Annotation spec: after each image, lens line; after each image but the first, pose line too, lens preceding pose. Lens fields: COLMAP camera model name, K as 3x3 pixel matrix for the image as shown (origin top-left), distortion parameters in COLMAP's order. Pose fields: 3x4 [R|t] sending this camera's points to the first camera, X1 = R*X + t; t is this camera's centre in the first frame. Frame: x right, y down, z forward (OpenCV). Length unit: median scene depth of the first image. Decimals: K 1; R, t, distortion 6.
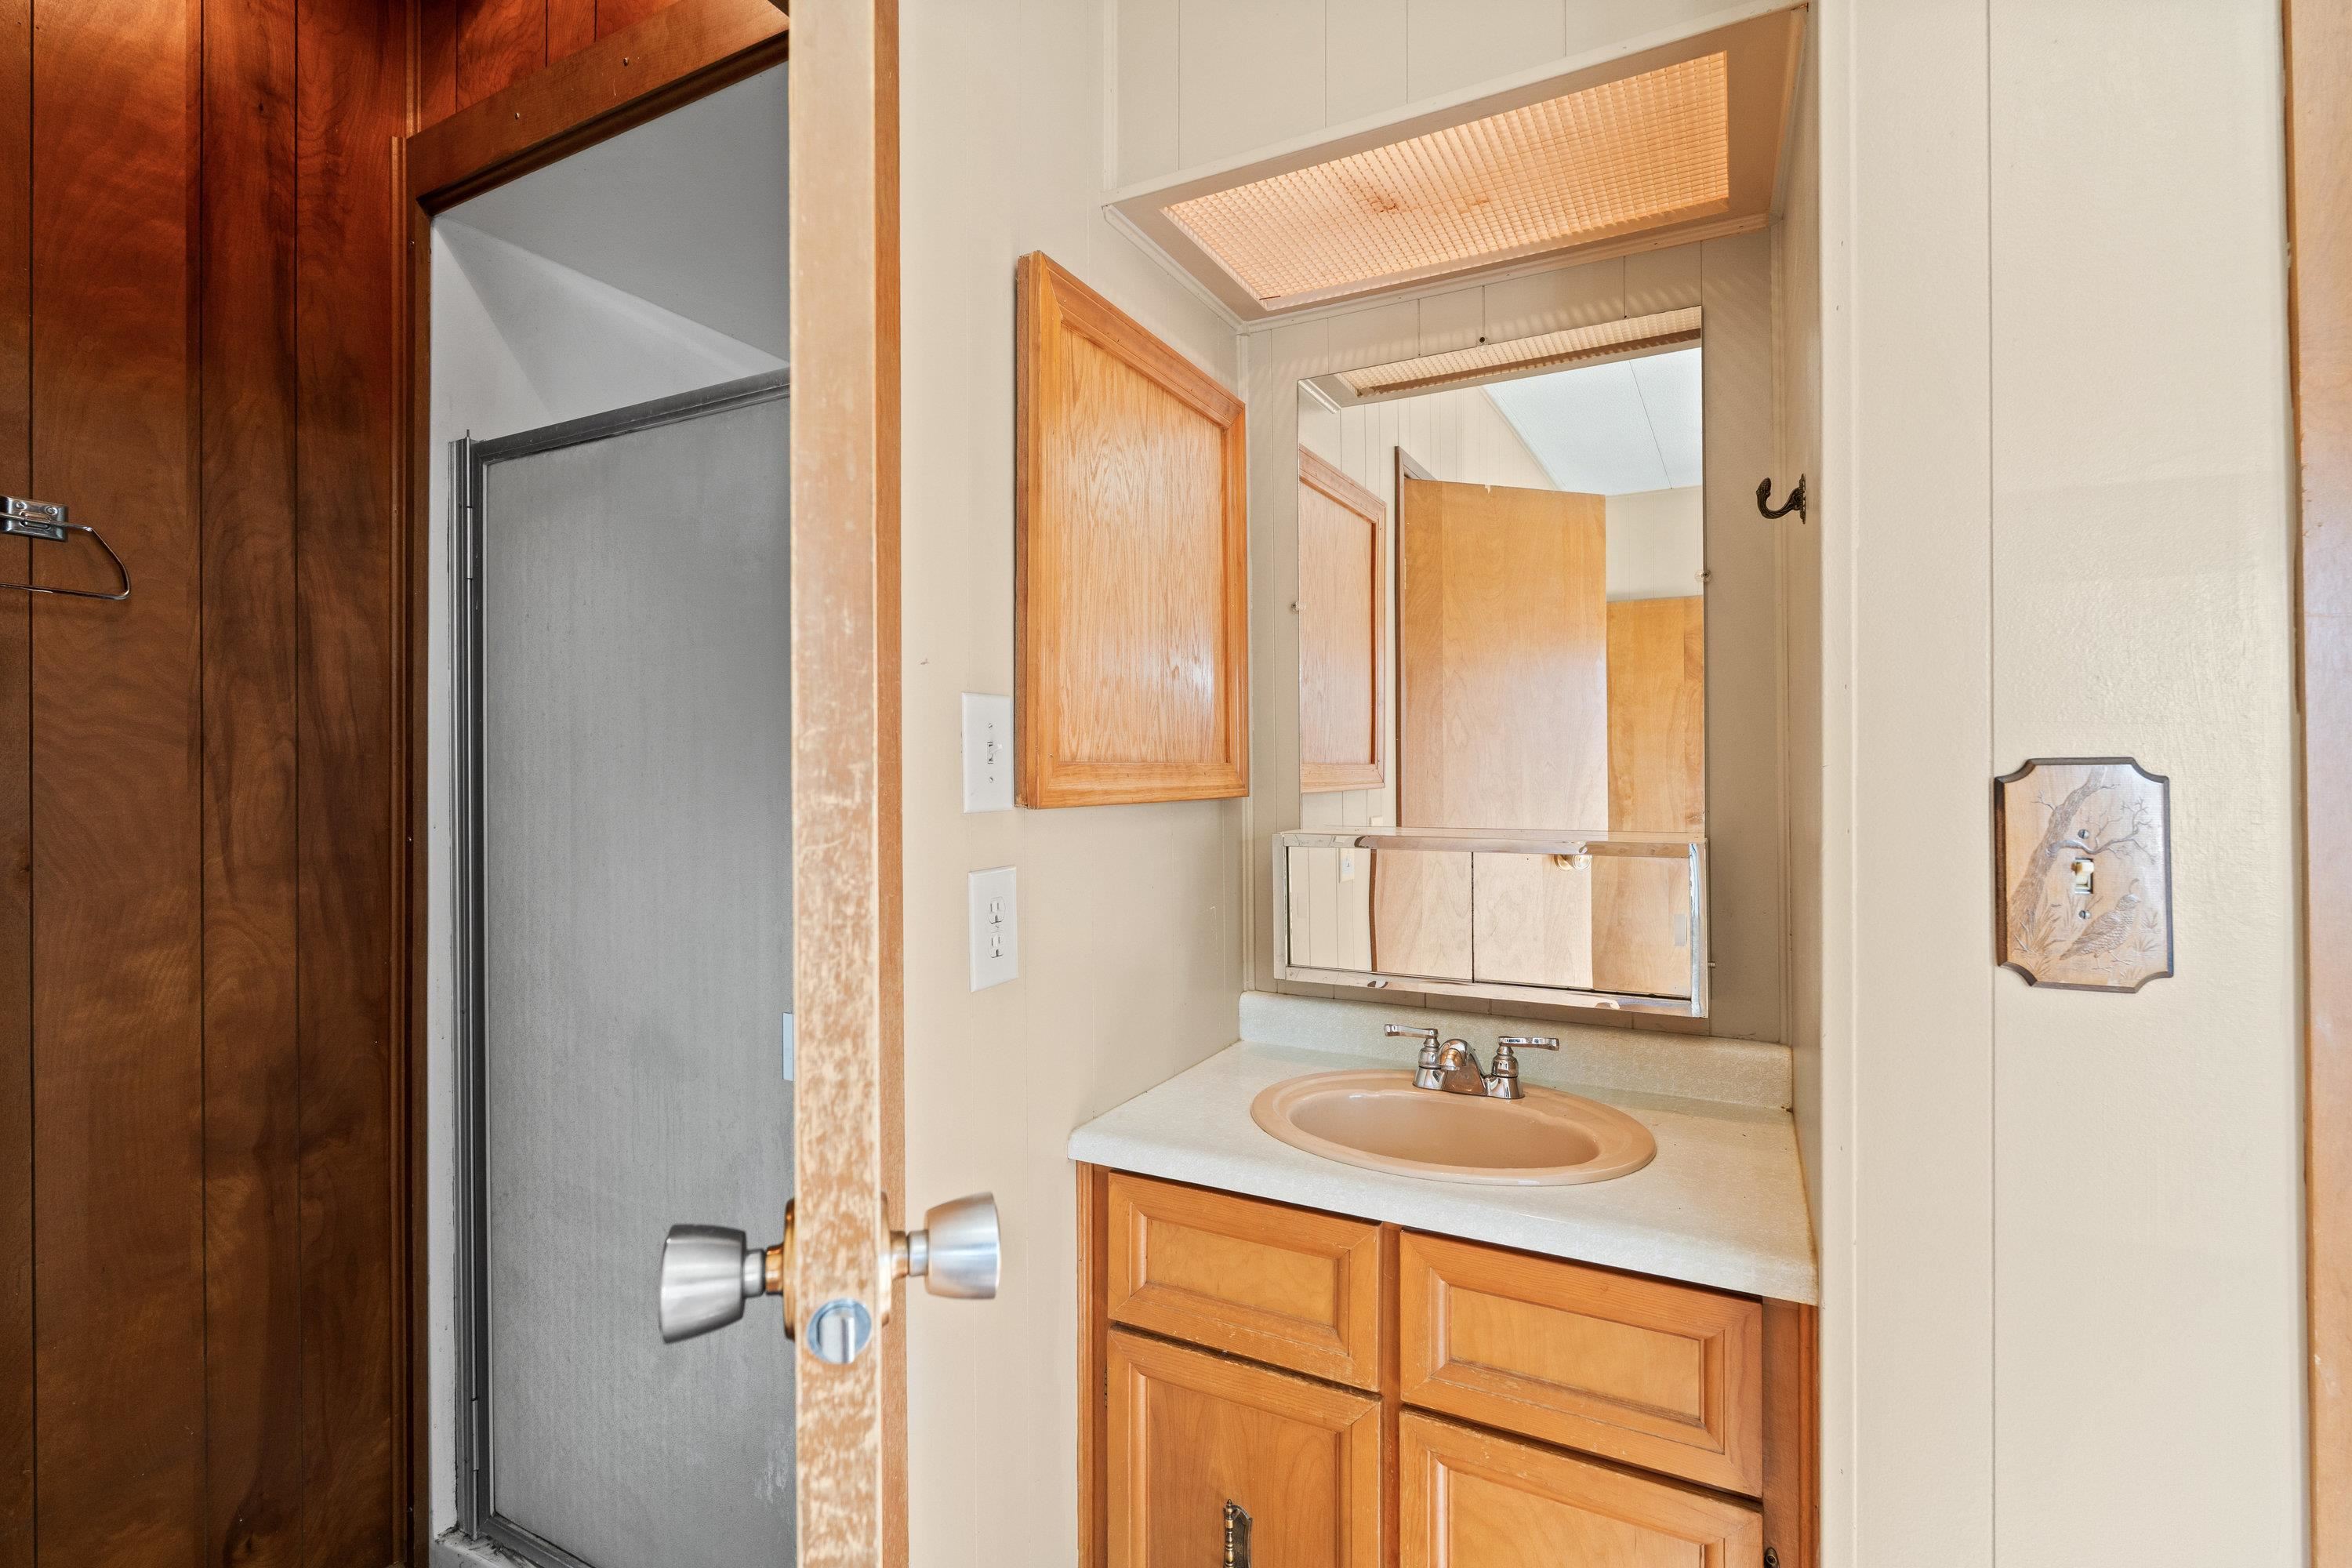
lens RADIAL K [[1075.0, 0, 1176.0], [0, 1075.0, 784.0], [0, 0, 1]] dist [0.002634, 0.000157]
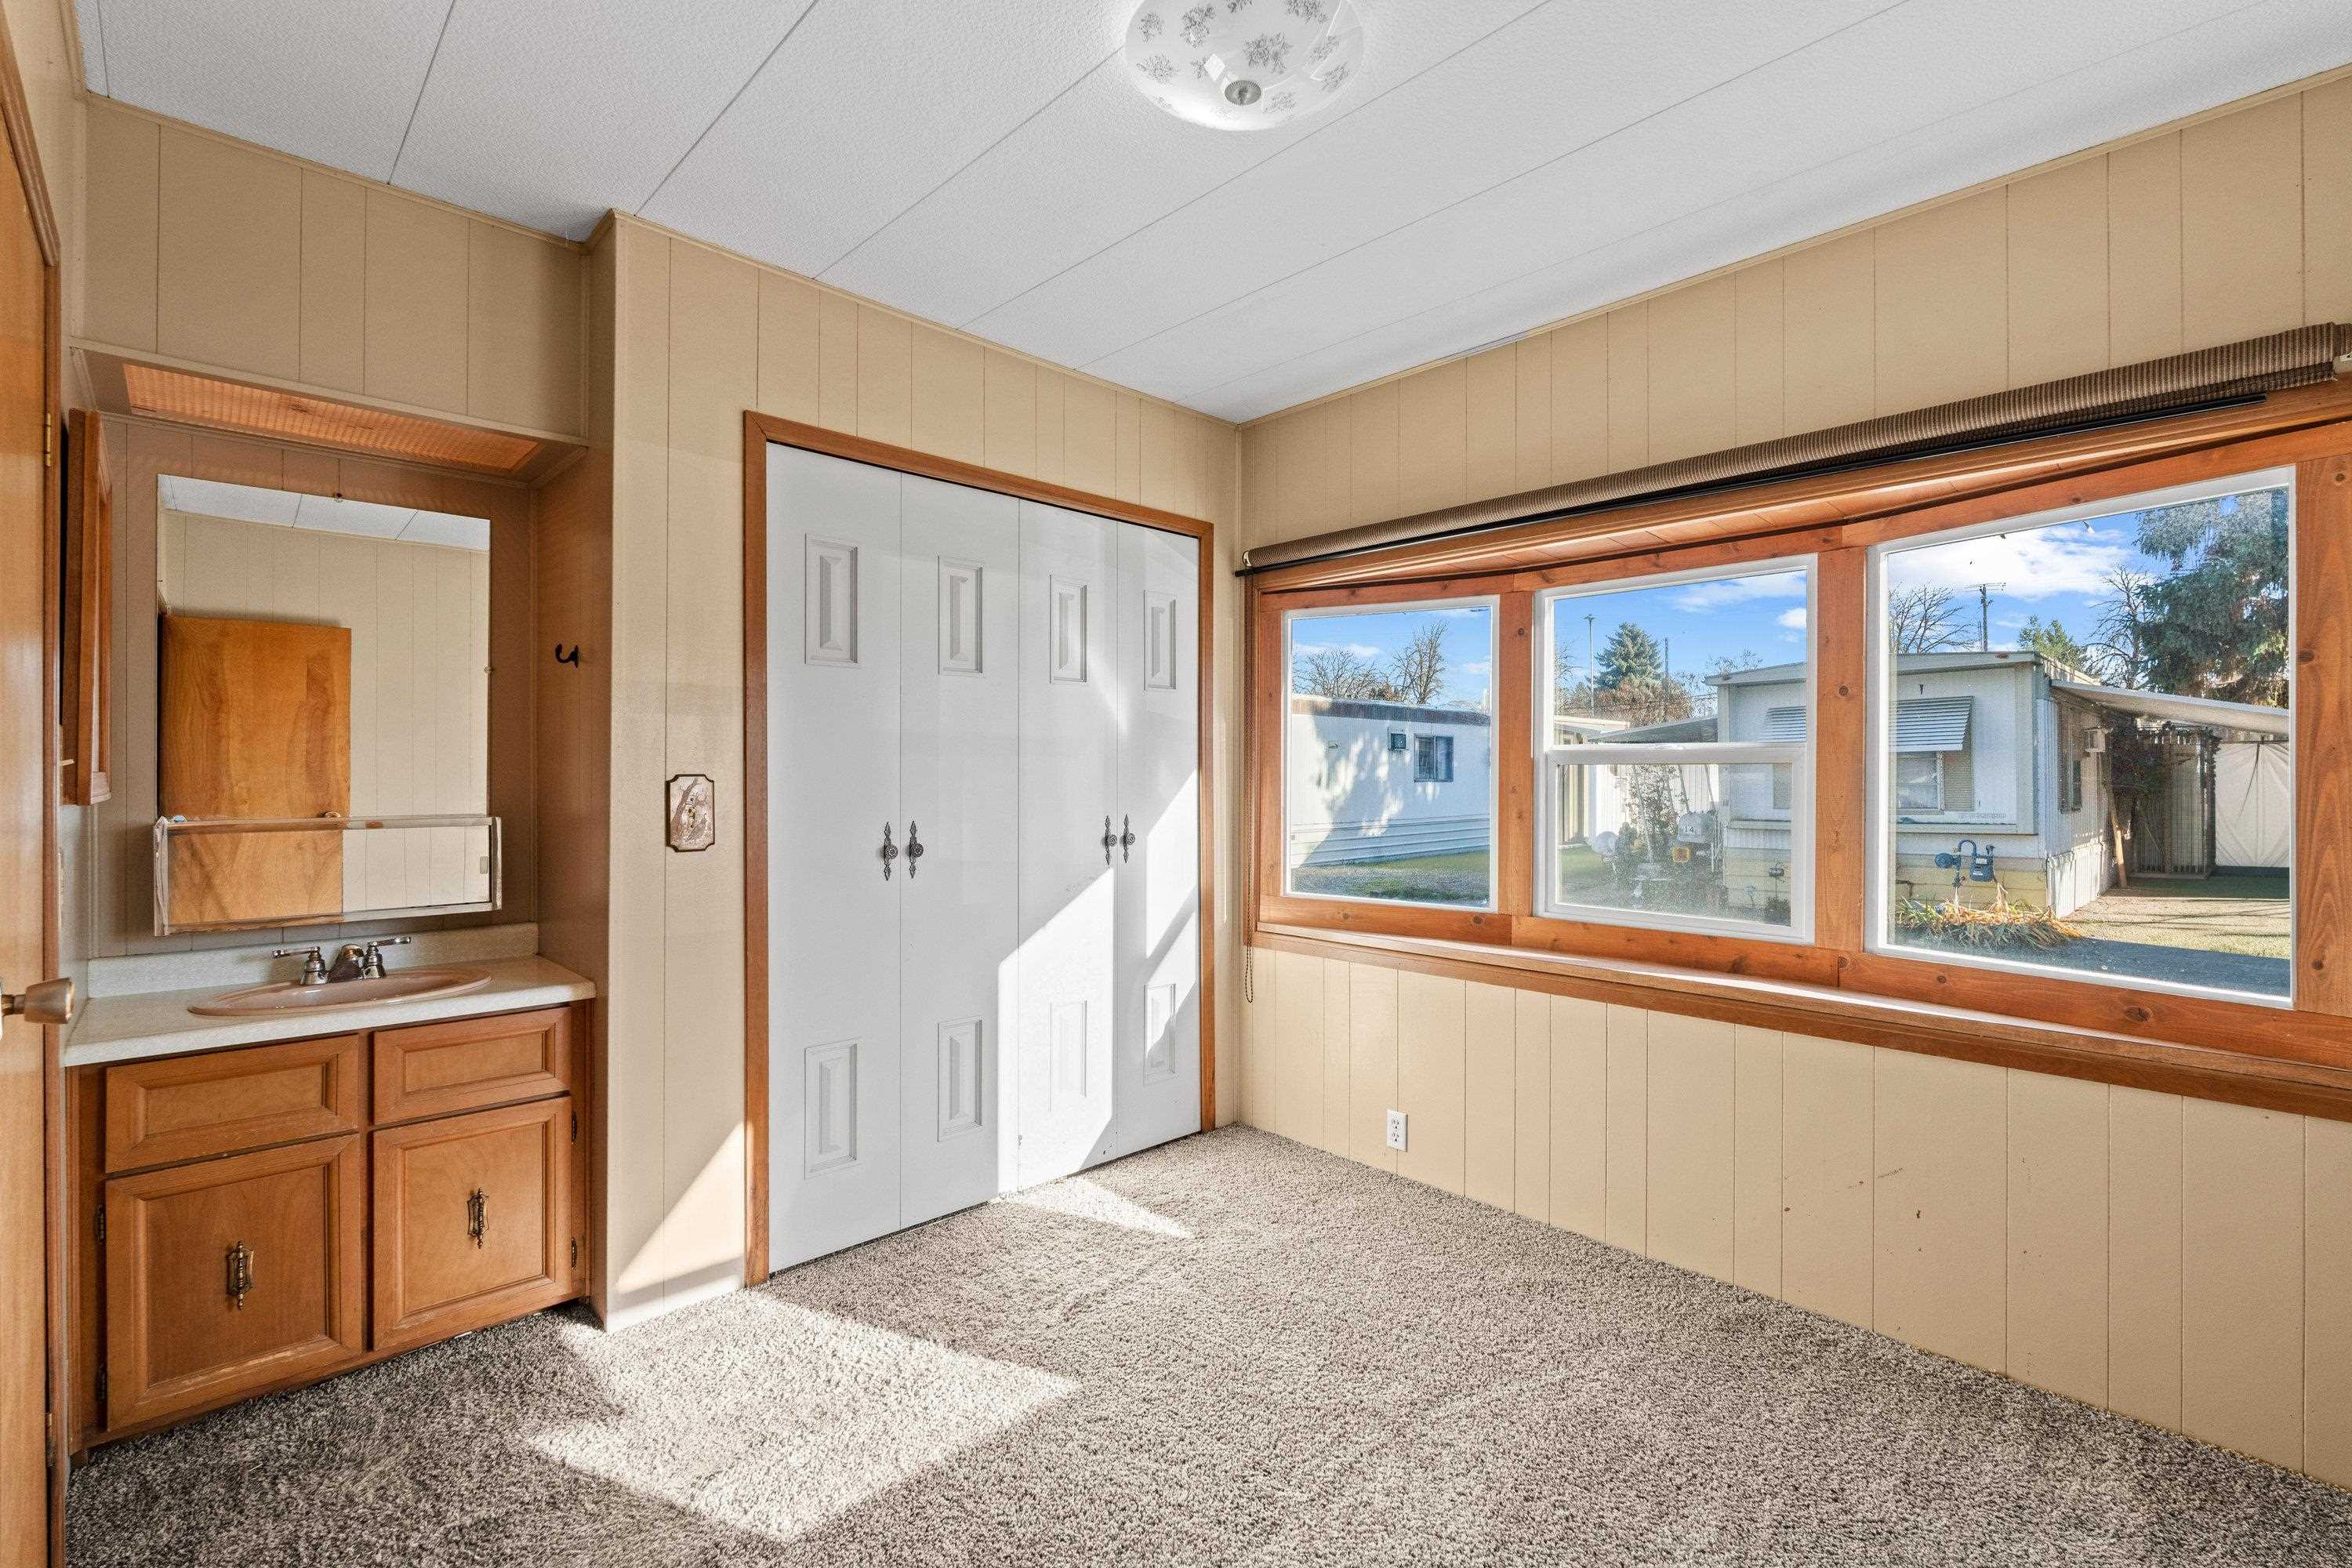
lens RADIAL K [[1057.3, 0, 1179.6], [0, 1057.3, 750.1], [0, 0, 1]] dist [-0.002053, -0.000385]
pose [[0.331514, 0.026210, 0.943086, -0.987692], [0.009968, 0.999461, -0.031281, 0.009403], [-0.943398, 0.019770, 0.331074, -0.837107]]
